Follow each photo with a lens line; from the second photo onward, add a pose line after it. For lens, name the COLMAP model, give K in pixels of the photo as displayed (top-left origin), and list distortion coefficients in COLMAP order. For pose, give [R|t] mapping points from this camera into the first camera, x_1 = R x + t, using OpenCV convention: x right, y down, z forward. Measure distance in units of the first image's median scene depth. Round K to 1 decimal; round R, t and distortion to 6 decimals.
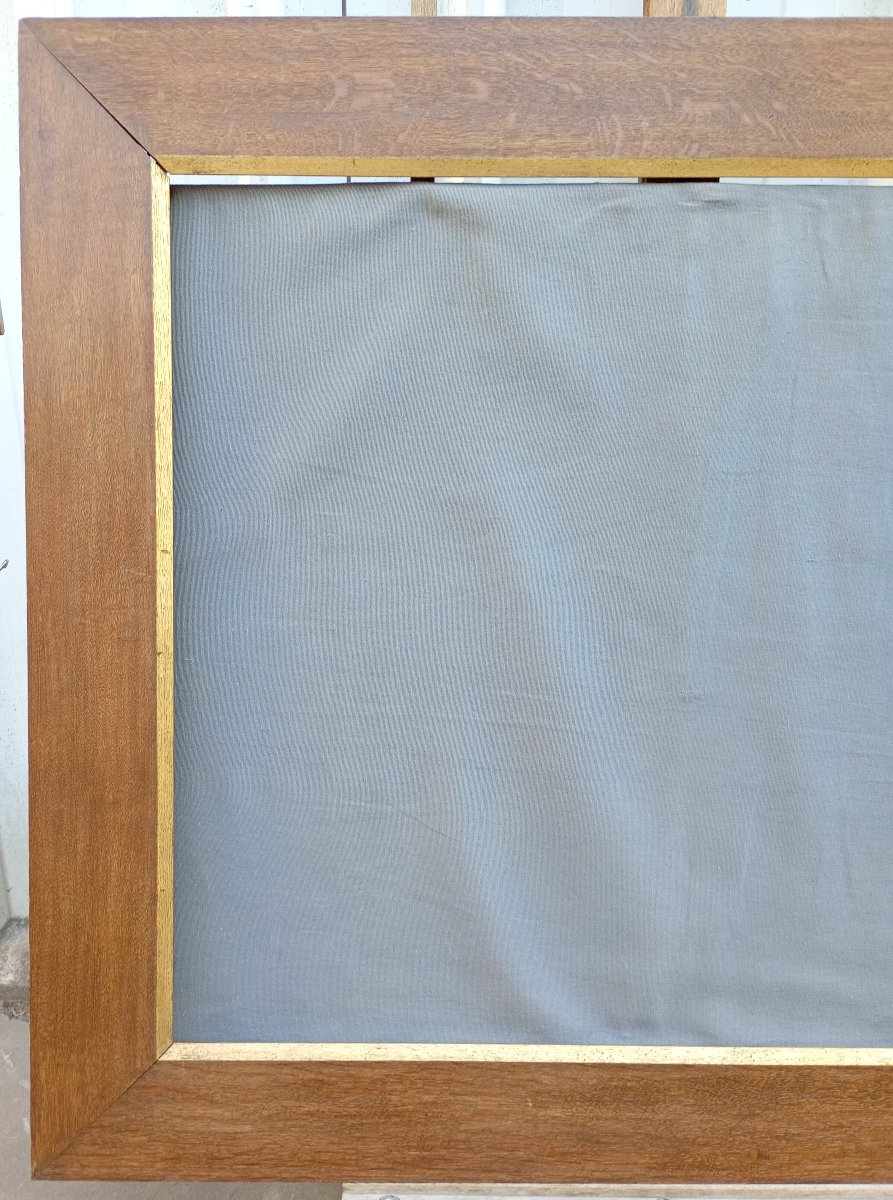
lens RADIAL K [[1054.9, 0, 399.3], [0, 1054.9, 600.5], [0, 0, 1]] dist [0.049859, -0.083309]
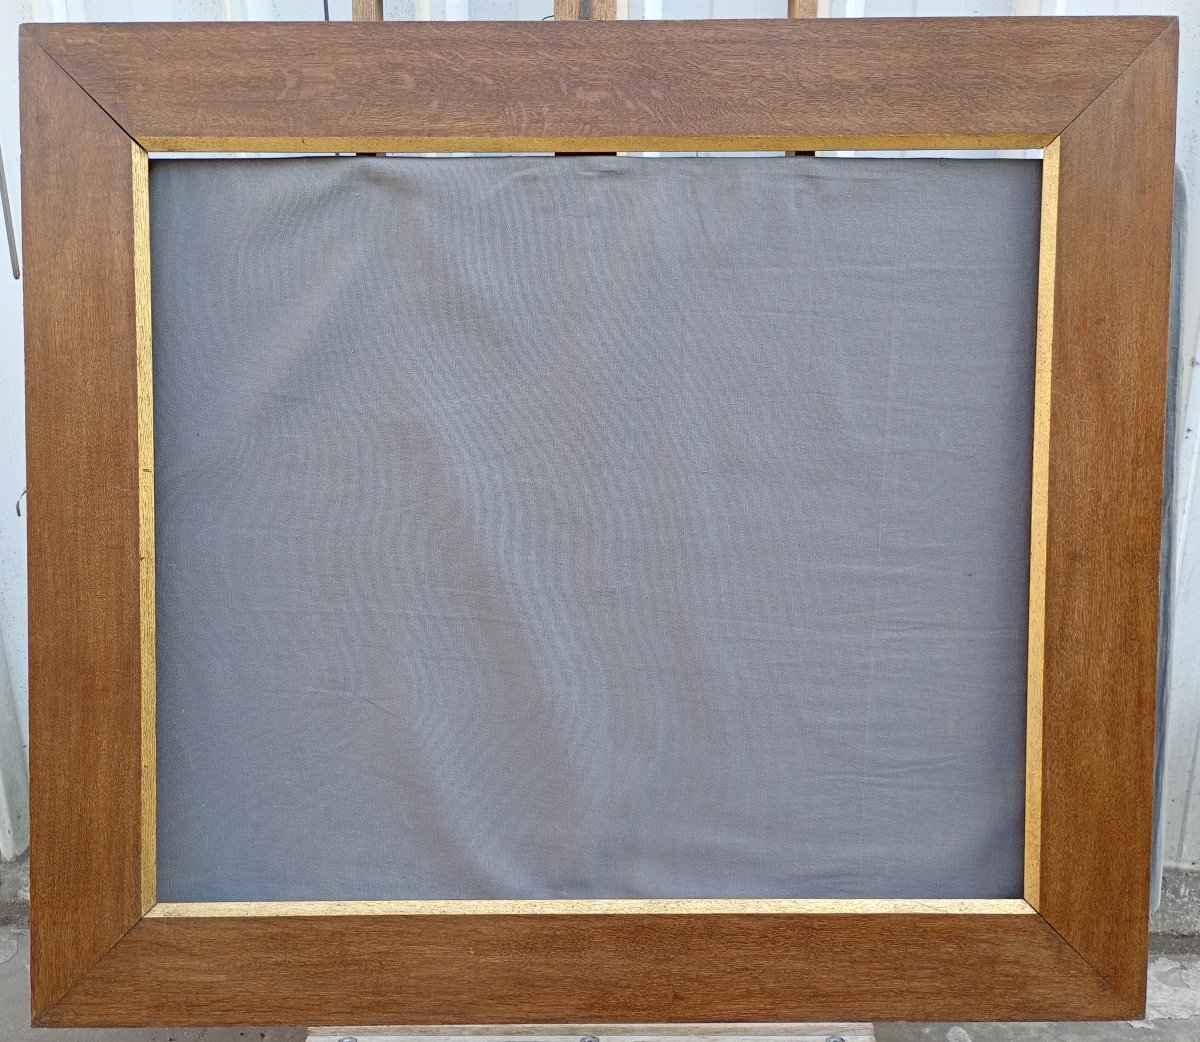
lens RADIAL K [[1300.9, 0, 583.7], [0, 1300.9, 498.1], [0, 0, 1]] dist [0.020971, 0.000000]
pose [[0.999917, -0.011151, 0.006495, 0.241139], [0.011377, 0.999292, -0.035875, 0.039466], [-0.006090, 0.035946, 0.999335, -0.418540]]
